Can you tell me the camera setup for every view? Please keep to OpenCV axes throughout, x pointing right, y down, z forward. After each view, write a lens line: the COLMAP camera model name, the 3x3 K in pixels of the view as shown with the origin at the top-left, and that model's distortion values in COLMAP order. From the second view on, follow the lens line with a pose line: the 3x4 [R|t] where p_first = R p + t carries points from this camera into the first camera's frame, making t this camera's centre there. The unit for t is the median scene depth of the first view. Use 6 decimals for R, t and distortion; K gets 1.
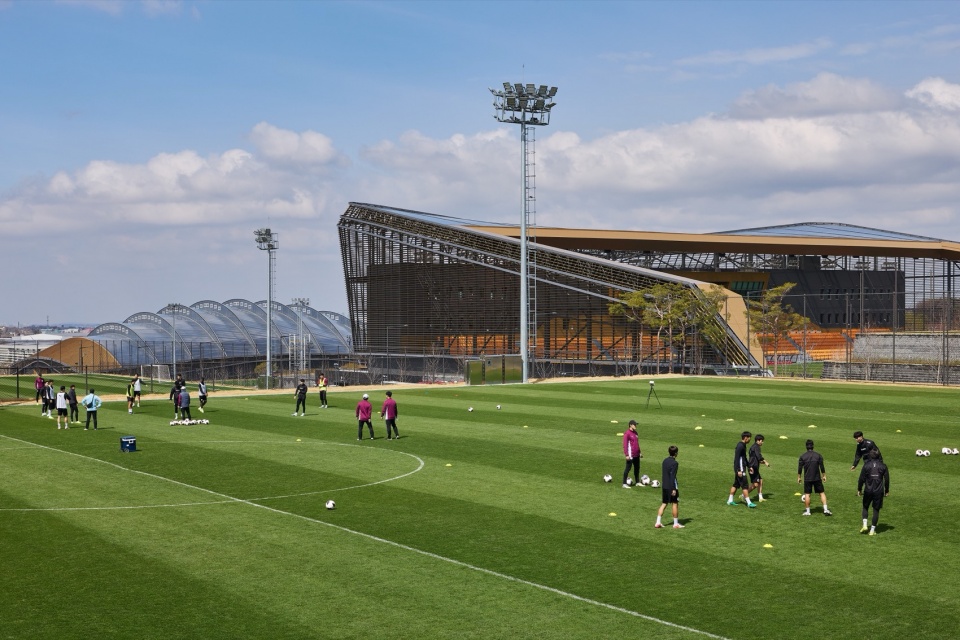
lens RADIAL K [[1382.4, 0, 480.2], [0, 1382.4, 360.0], [0, 0, 1]] dist [-0.023266, -0.072521]
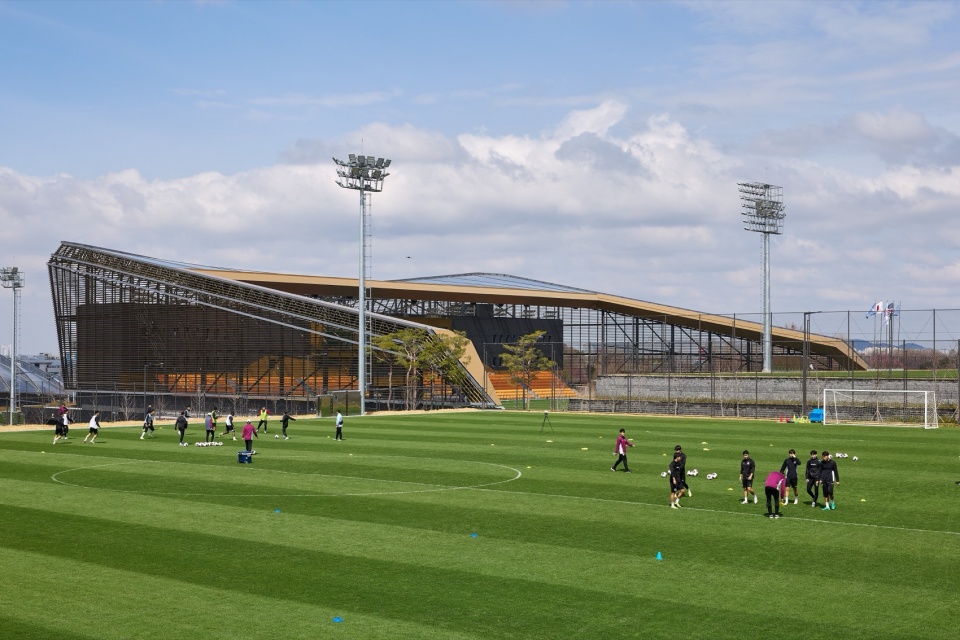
lens RADIAL K [[1410.2, 0, 480.0], [0, 1410.2, 320.0], [0, 0, 1]] dist [-0.113160, 0.064464]
pose [[0.954125, 0.019895, 0.298748, -0.132120], [-0.002551, 0.998294, -0.058331, 0.003125], [-0.299399, 0.054893, 0.952548, -0.083176]]
